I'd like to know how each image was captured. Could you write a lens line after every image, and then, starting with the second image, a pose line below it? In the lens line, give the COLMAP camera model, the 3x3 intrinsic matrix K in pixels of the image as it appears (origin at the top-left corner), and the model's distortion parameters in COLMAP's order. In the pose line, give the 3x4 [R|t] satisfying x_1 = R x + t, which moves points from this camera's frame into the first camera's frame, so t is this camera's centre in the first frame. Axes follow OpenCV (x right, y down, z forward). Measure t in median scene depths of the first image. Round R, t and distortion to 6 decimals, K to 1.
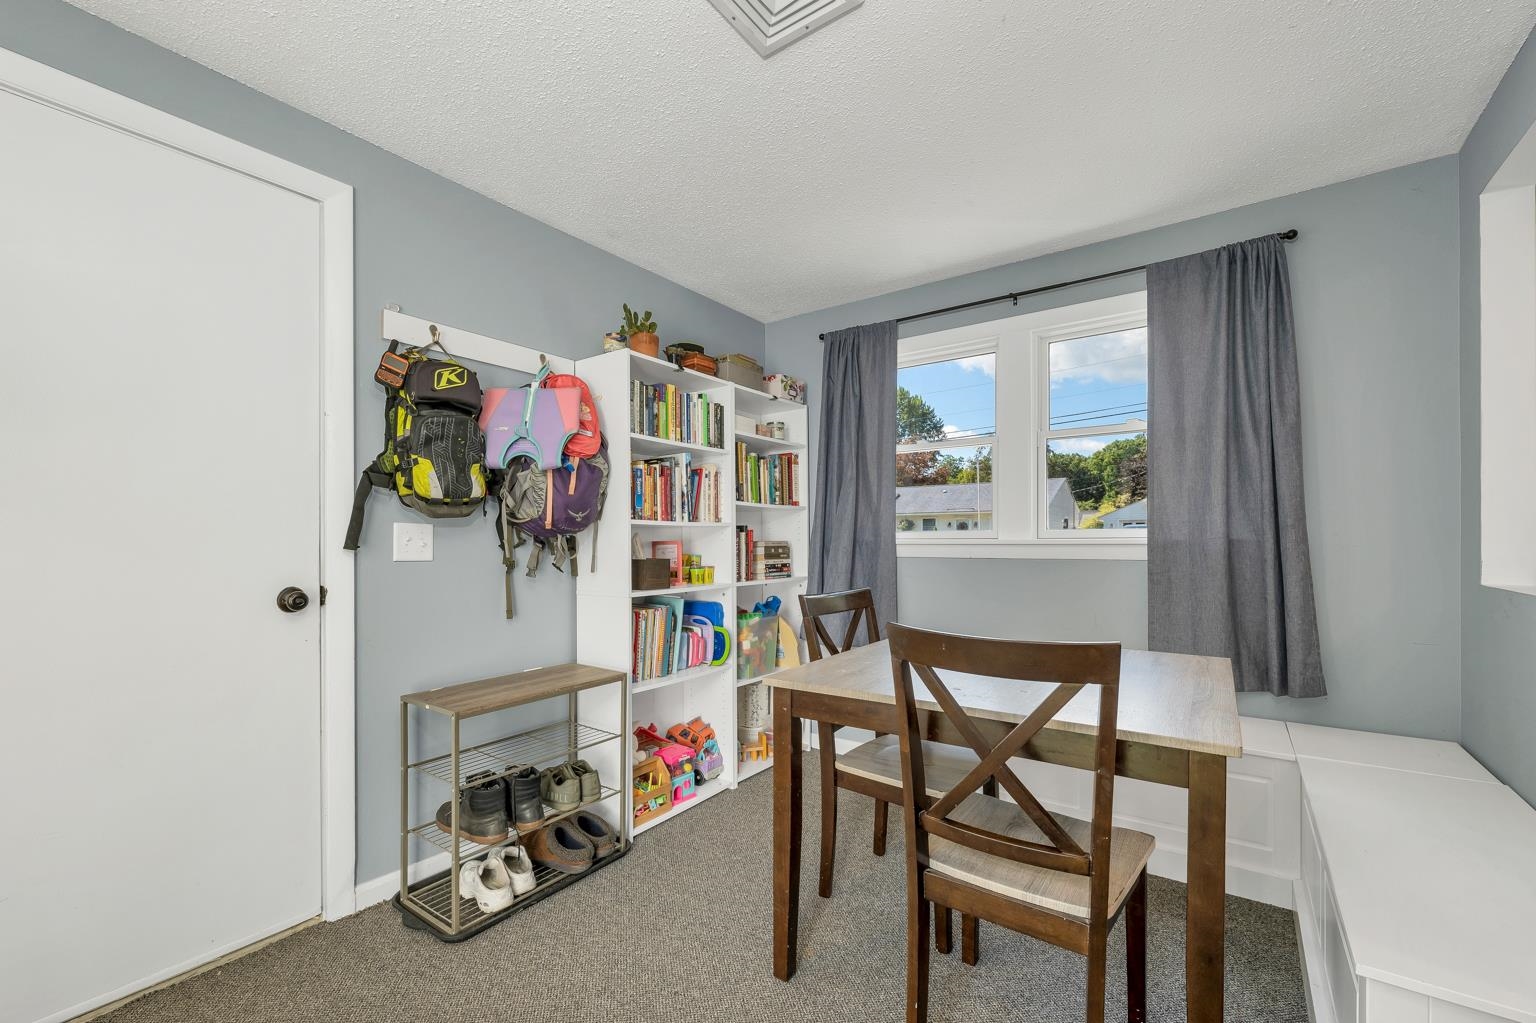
lens RADIAL K [[612.7, 0, 773.8], [0, 612.7, 543.5], [0, 0, 1]] dist [-0.000323, -0.000006]
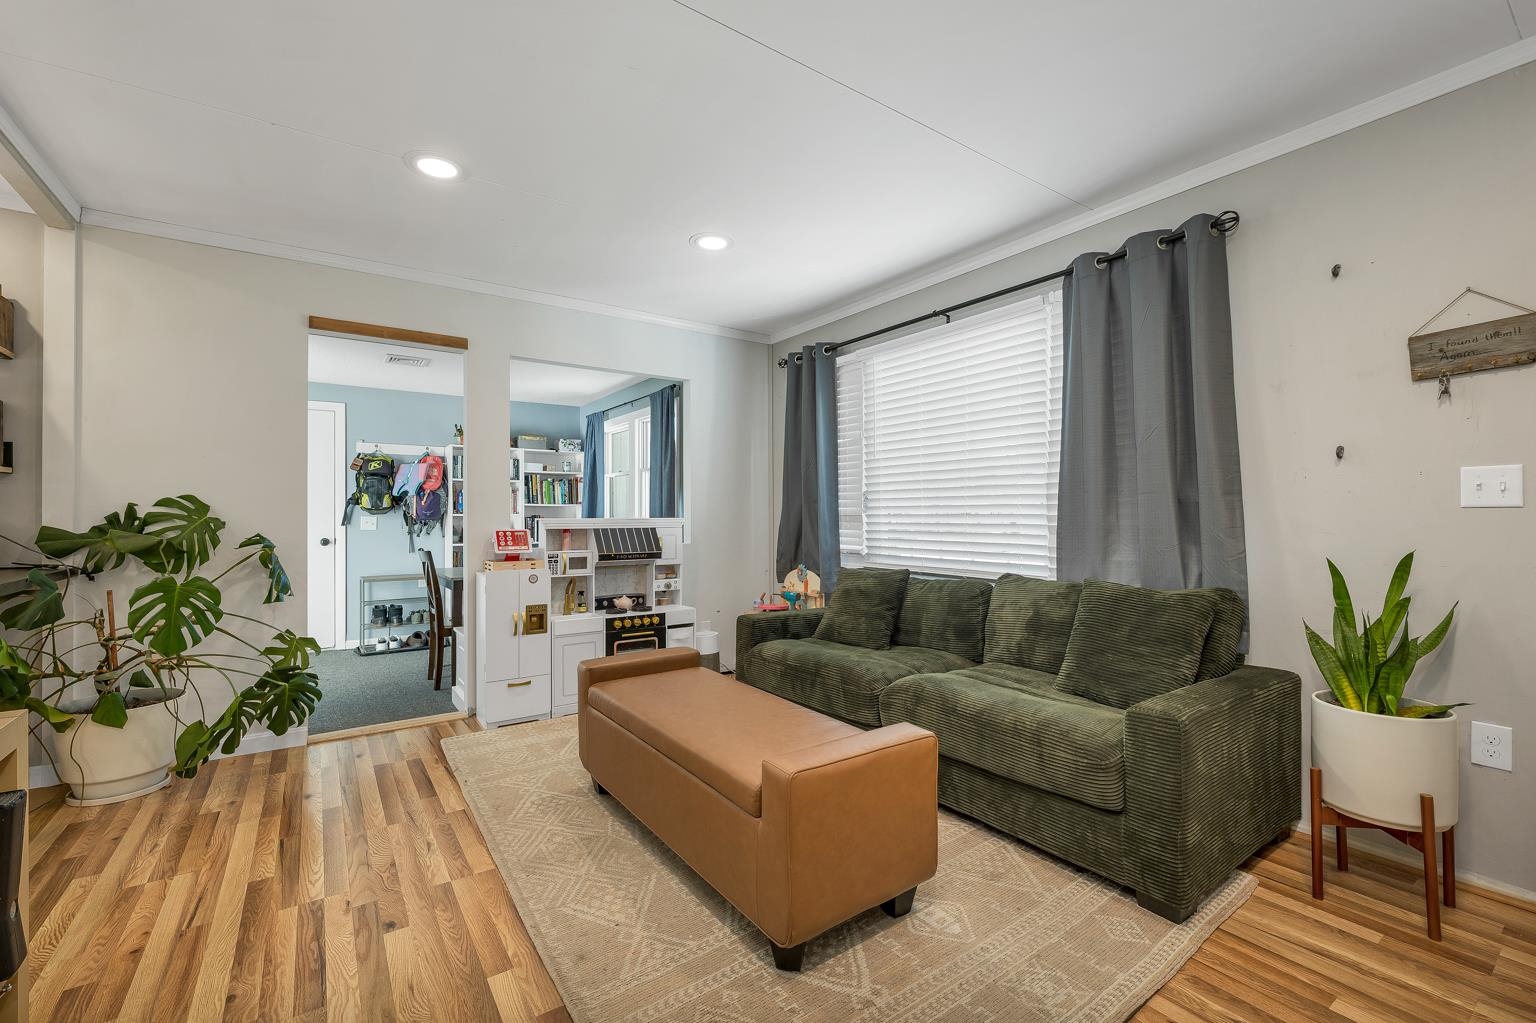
lens RADIAL K [[650.7, 0, 769.4], [0, 650.7, 516.1], [0, 0, 1]] dist [0.000439, 0.000016]
pose [[0.946634, 0.006771, -0.322240, 1.982962], [-0.008273, 0.999960, -0.003294, -0.037956], [0.322205, 0.005784, 0.946652, -1.149210]]
